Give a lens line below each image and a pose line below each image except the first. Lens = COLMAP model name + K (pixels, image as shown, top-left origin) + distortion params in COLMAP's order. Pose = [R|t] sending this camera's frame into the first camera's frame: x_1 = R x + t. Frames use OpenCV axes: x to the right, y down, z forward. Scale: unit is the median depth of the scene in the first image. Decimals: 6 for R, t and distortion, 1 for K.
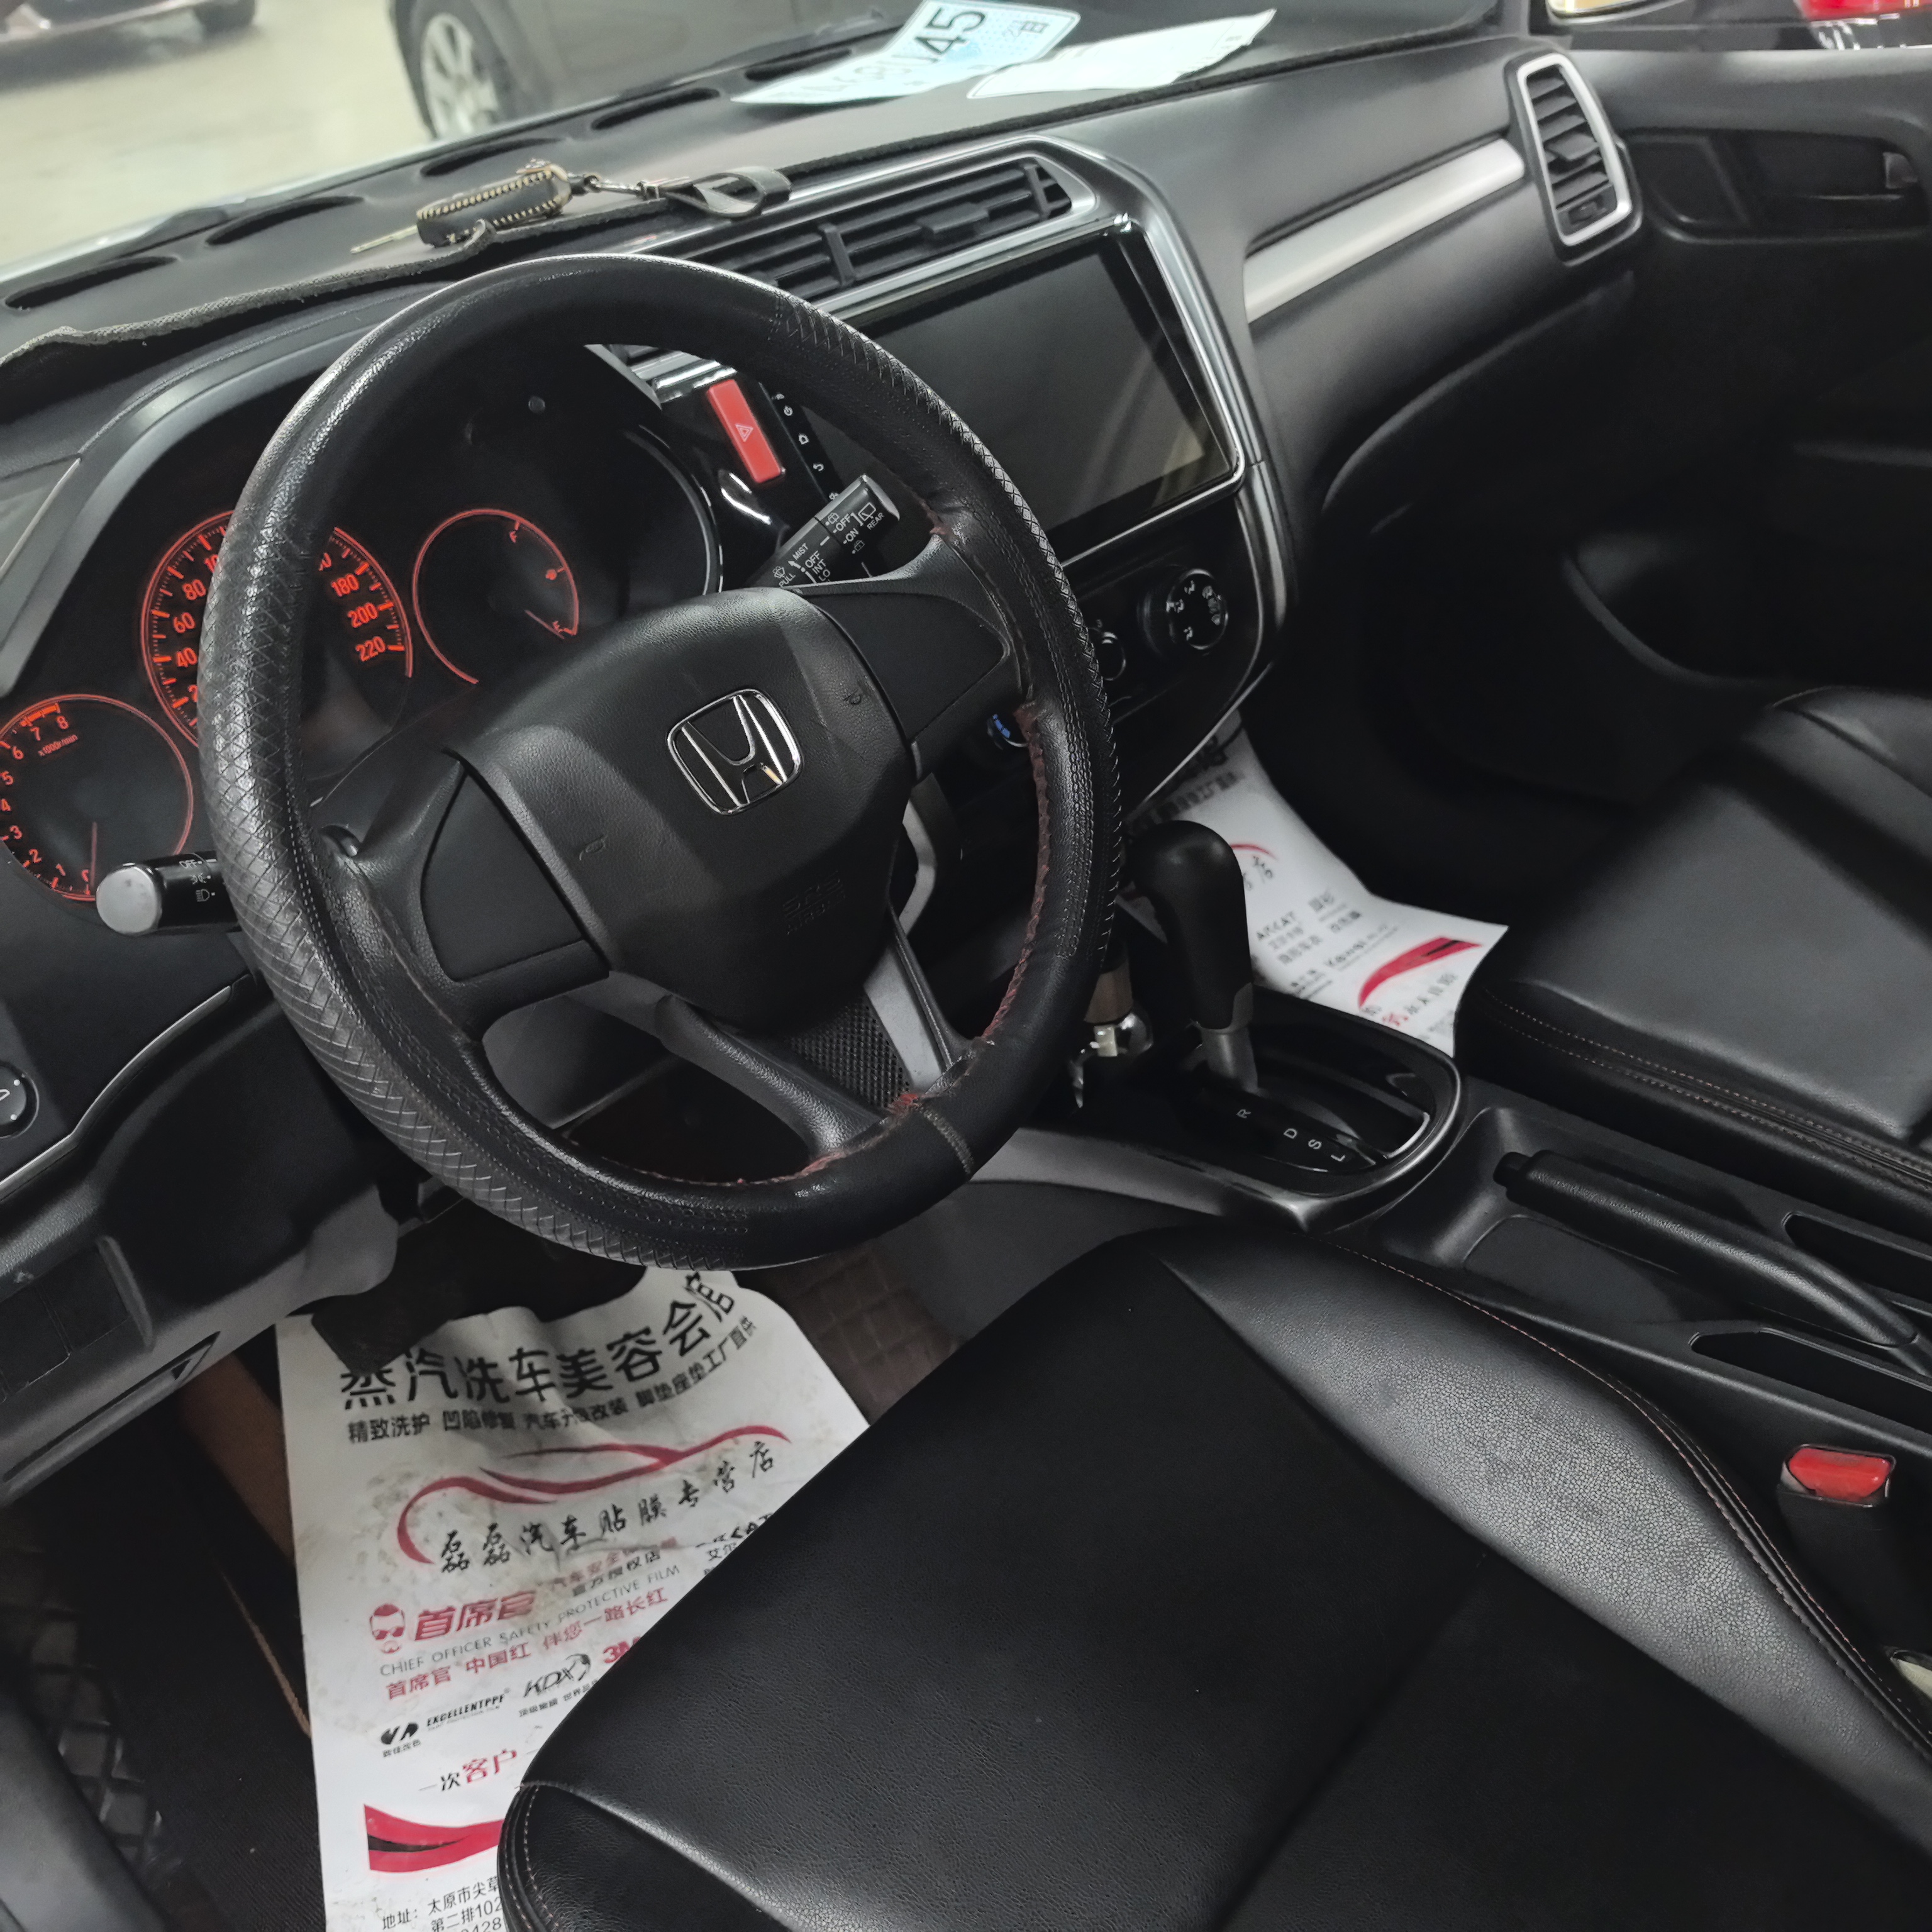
lens RADIAL K [[2058.7, 0, 966.0], [0, 2058.7, 966.0], [0, 0, 1]] dist [-0.002148, -0.023261]
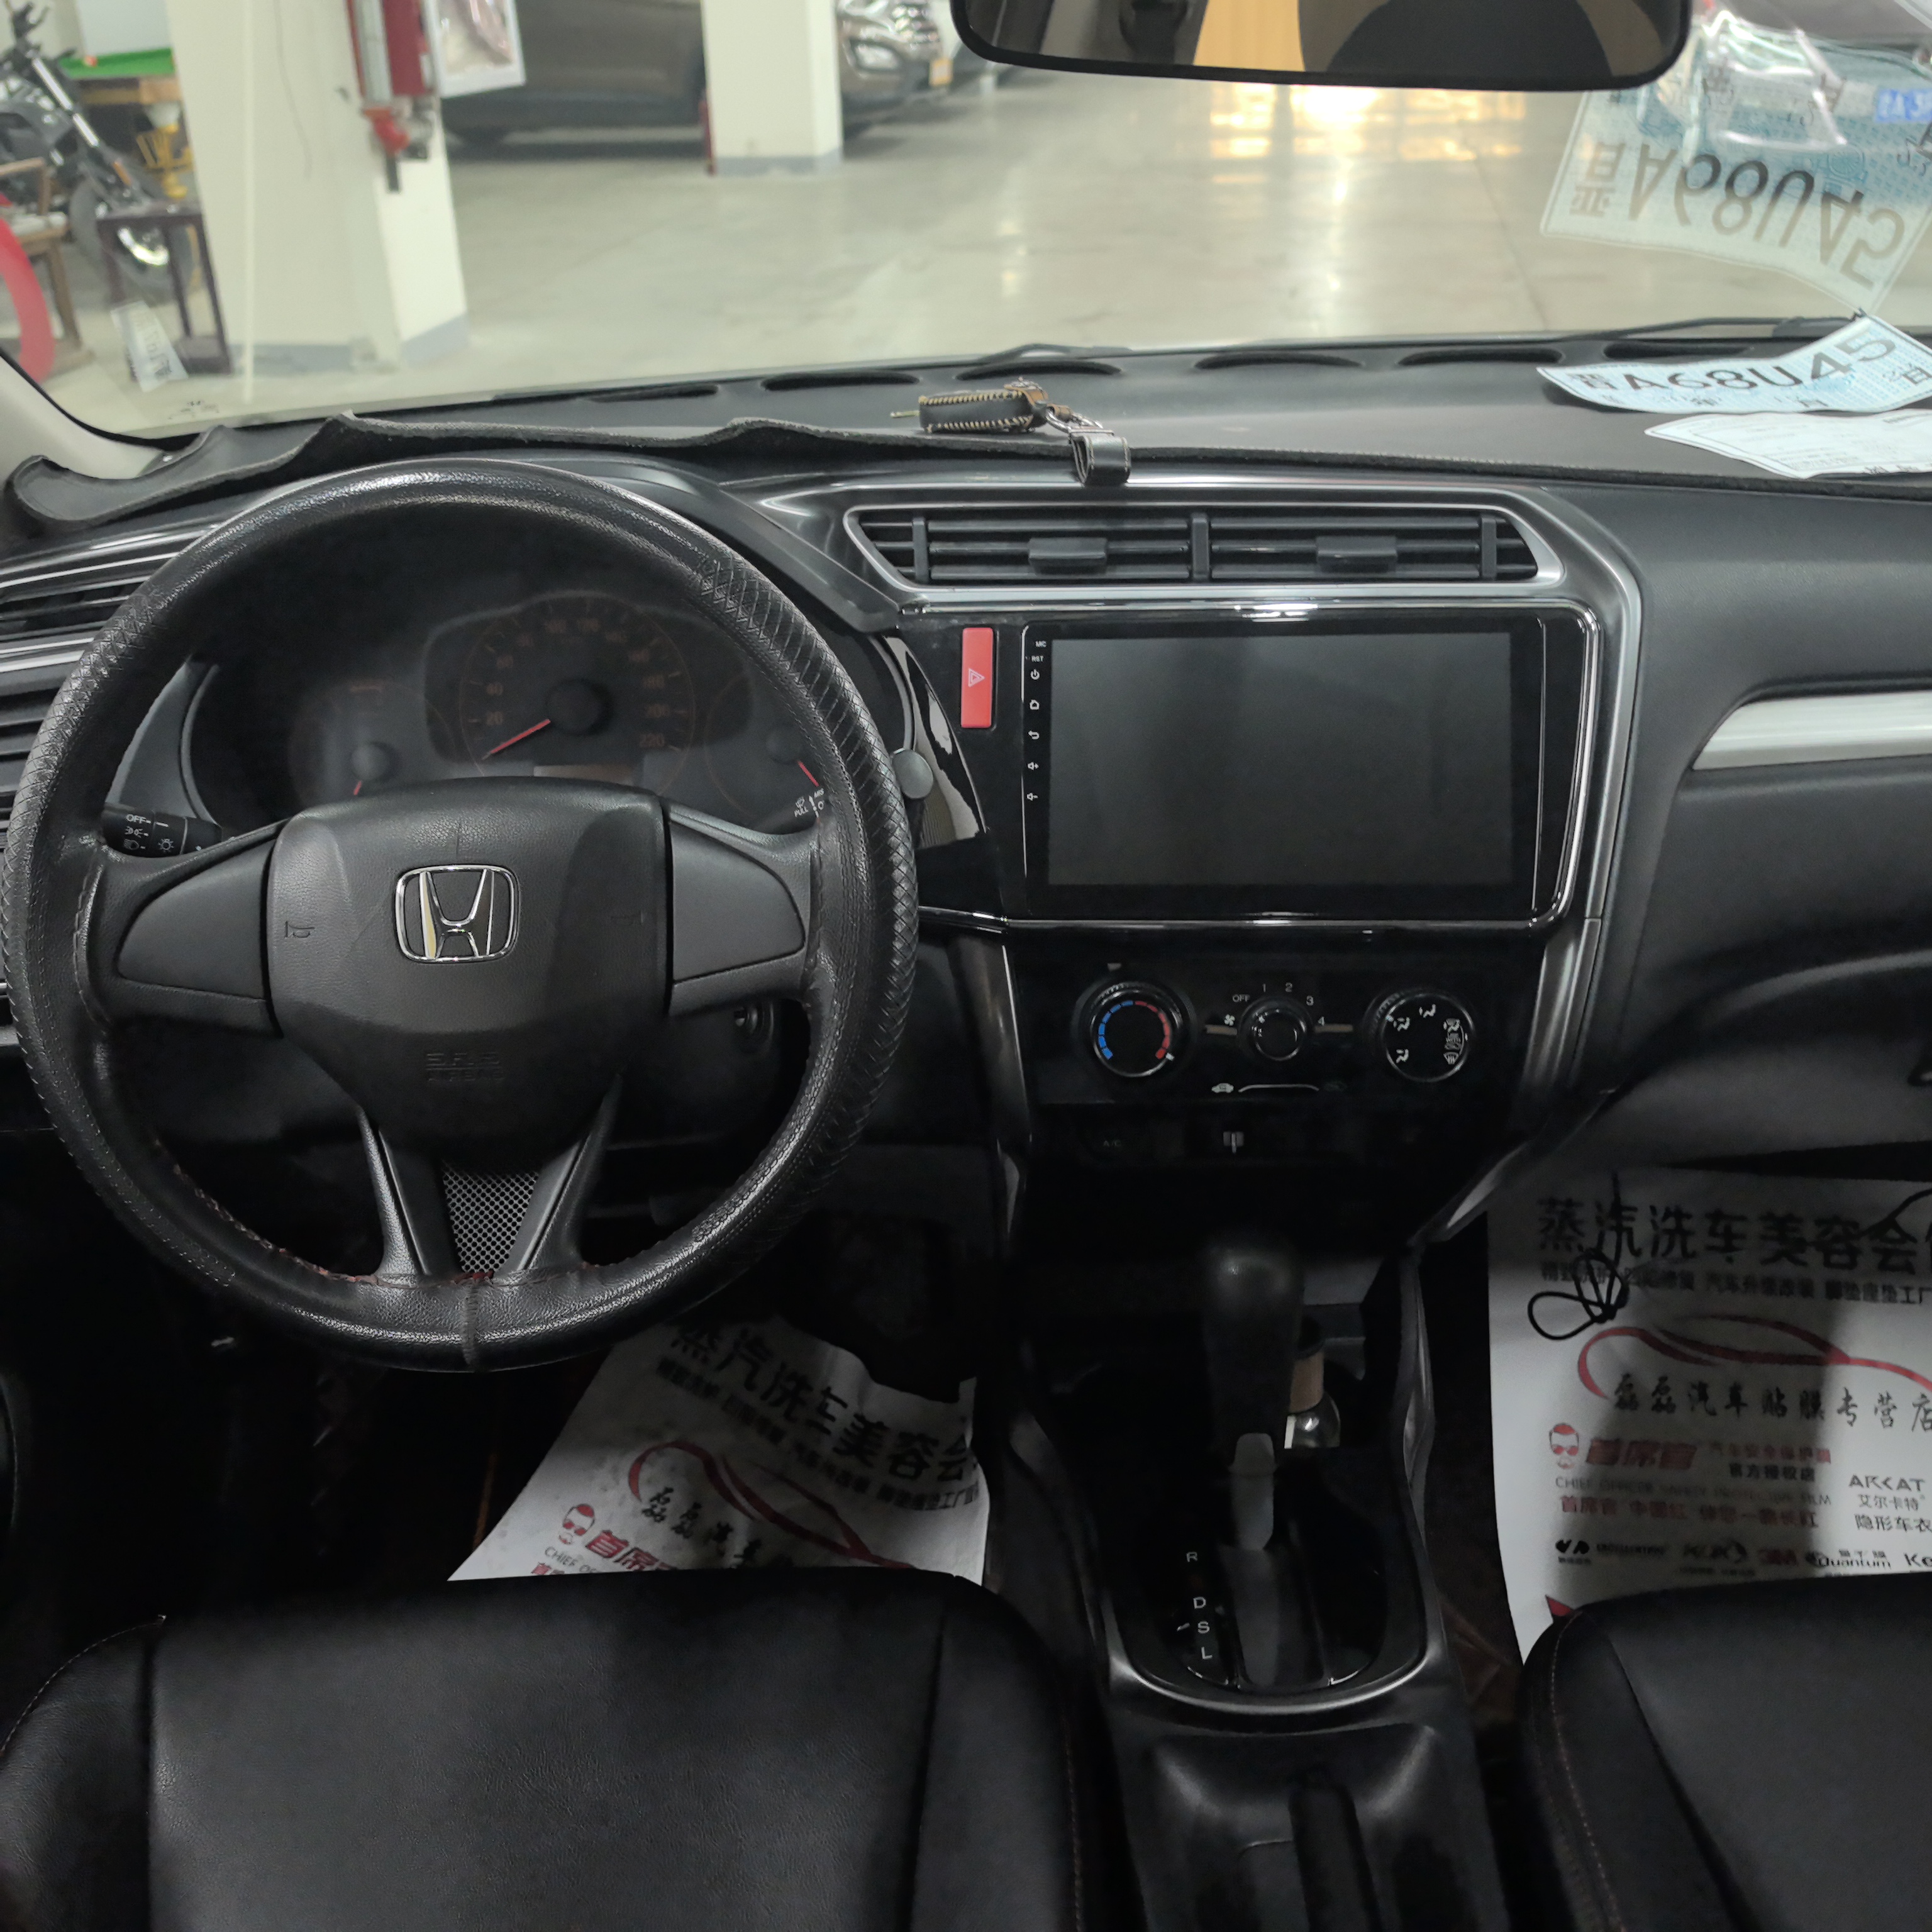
lens RADIAL K [[2097.0, 0, 961.6], [0, 2097.0, 966.6], [0, 0, 1]] dist [0.031713, -0.033226]
pose [[0.667893, 0.416921, -0.616518, 0.439834], [-0.437092, 0.890193, 0.128479, -0.192987], [0.602386, 0.183665, 0.776787, 0.149780]]
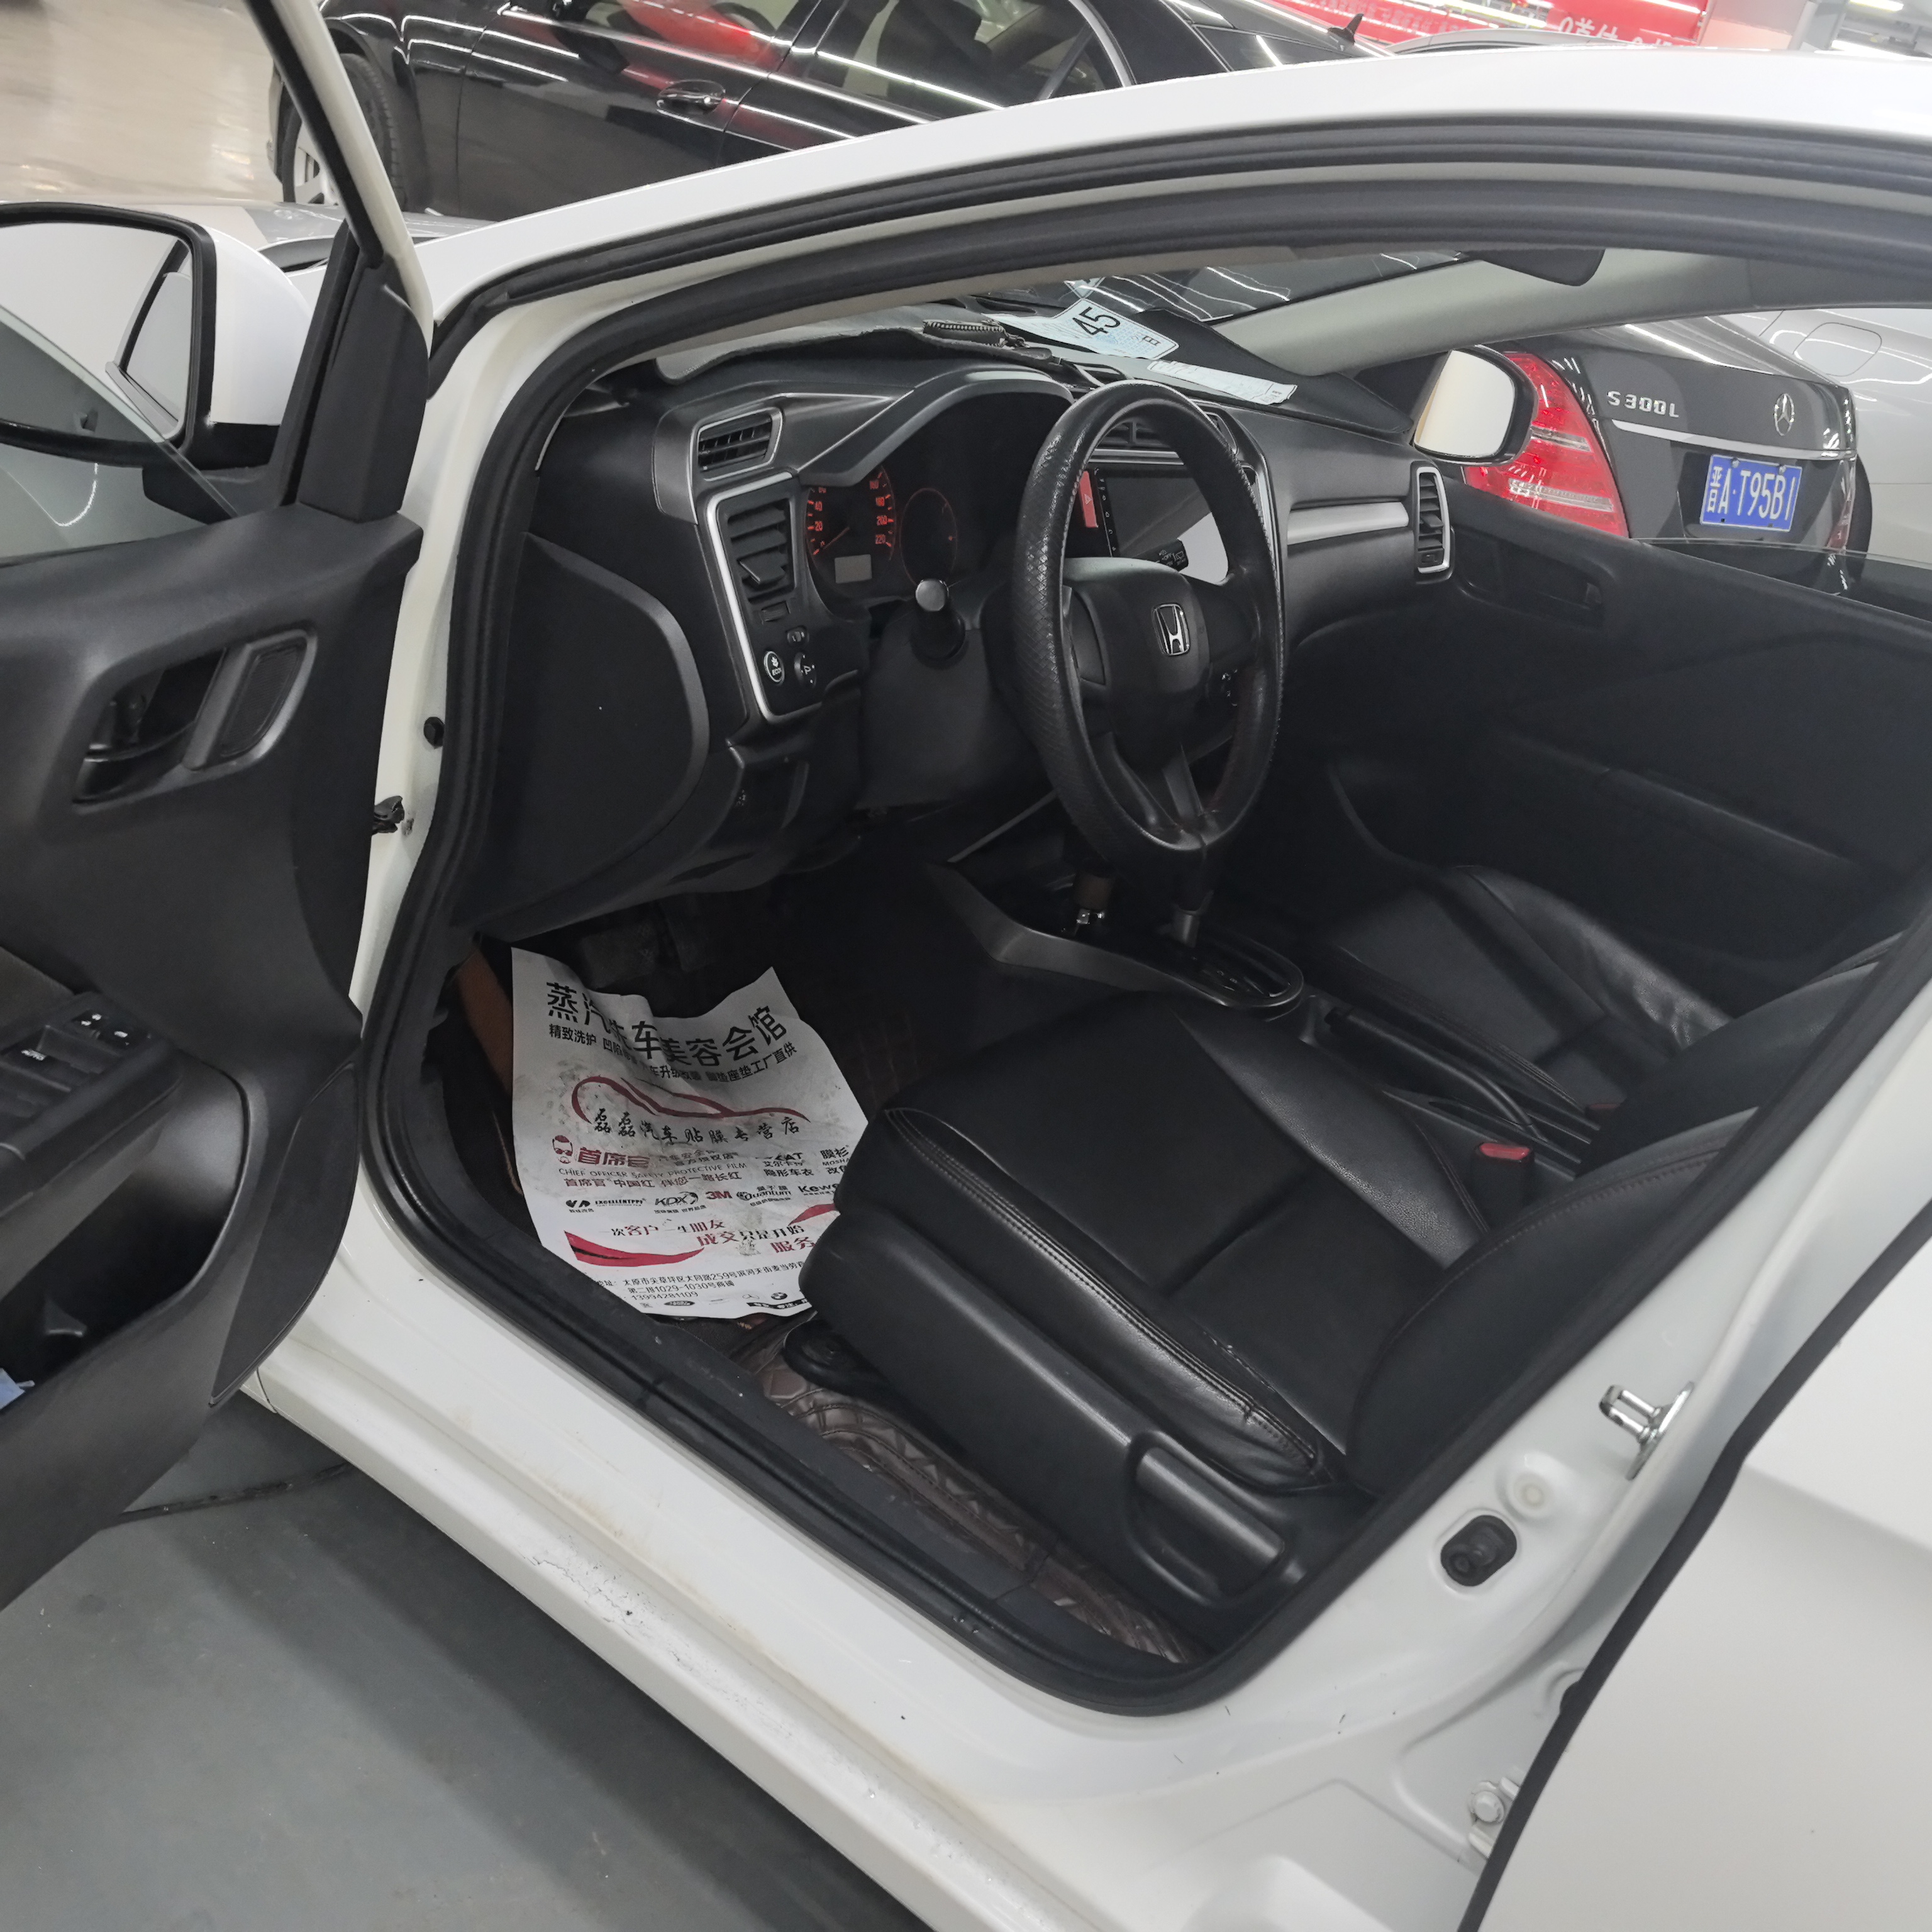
lens RADIAL K [[2052.3, 0, 930.4], [0, 2052.3, 1015.0], [0, 0, 1]] dist [0.080195, -0.275974]
pose [[0.924938, 0.282950, 0.253828, -0.425684], [-0.255554, 0.957209, -0.135806, 0.348655], [-0.281393, 0.060745, 0.957668, -0.525527]]
